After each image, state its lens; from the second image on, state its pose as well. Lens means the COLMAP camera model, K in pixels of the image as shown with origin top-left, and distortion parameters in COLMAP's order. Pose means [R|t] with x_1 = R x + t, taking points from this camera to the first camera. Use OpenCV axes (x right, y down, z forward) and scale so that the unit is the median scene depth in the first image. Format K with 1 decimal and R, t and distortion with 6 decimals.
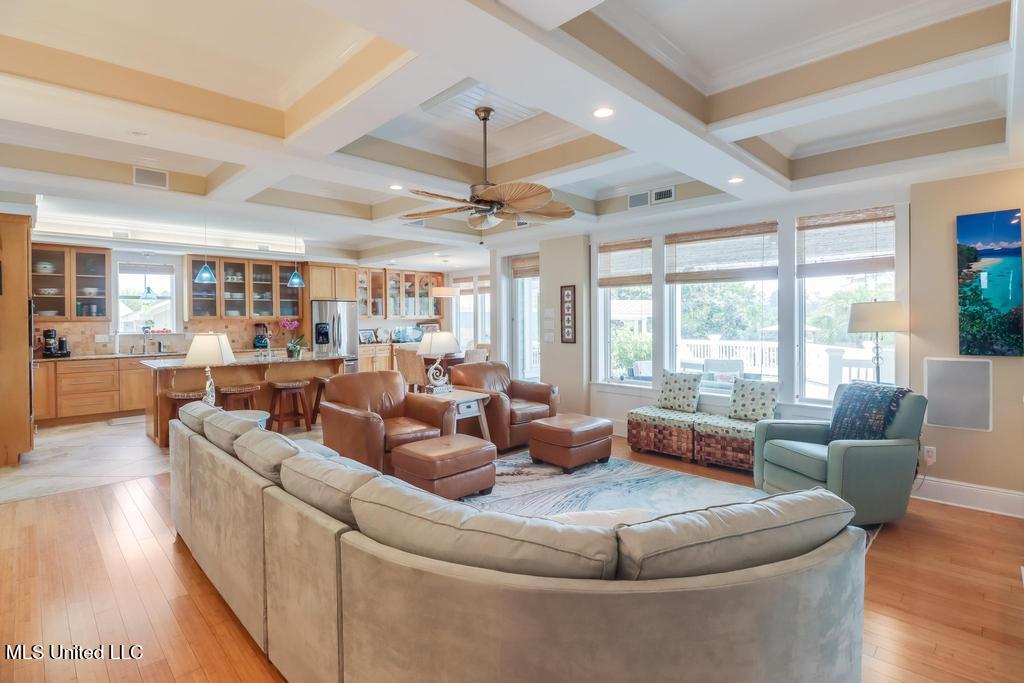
lens RADIAL K [[489.7, 0, 506.9], [0, 489.7, 322.3], [0, 0, 1]] dist [0.001909, -0.011286]
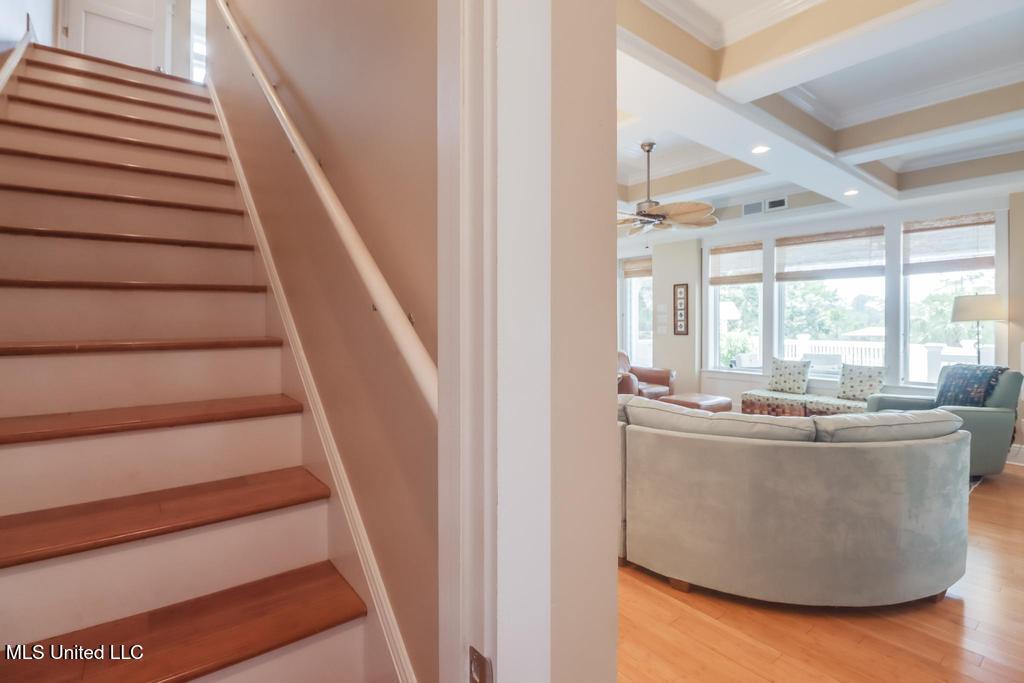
lens RADIAL K [[492.3, 0, 514.7], [0, 492.3, 325.9], [0, 0, 1]] dist [0.000825, -0.012293]
pose [[0.994007, 0.006420, -0.109127, -0.175574], [-0.006483, 0.999979, -0.000217, 0.032551], [0.109124, 0.000924, 0.994028, -0.226799]]
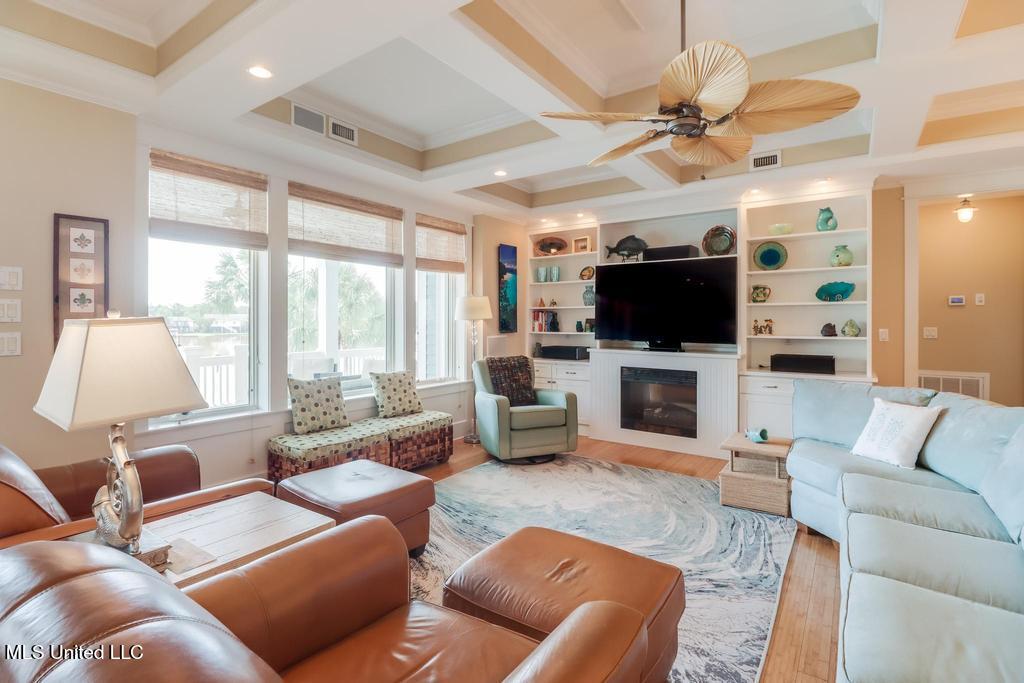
lens RADIAL K [[489.7, 0, 506.9], [0, 489.7, 322.3], [0, 0, 1]] dist [0.001909, -0.011286]
pose [[-0.174266, 0.003064, 0.984694, -0.465278], [0.010501, 0.999944, -0.001253, 0.026217], [-0.984643, 0.010122, -0.174288, 0.956833]]
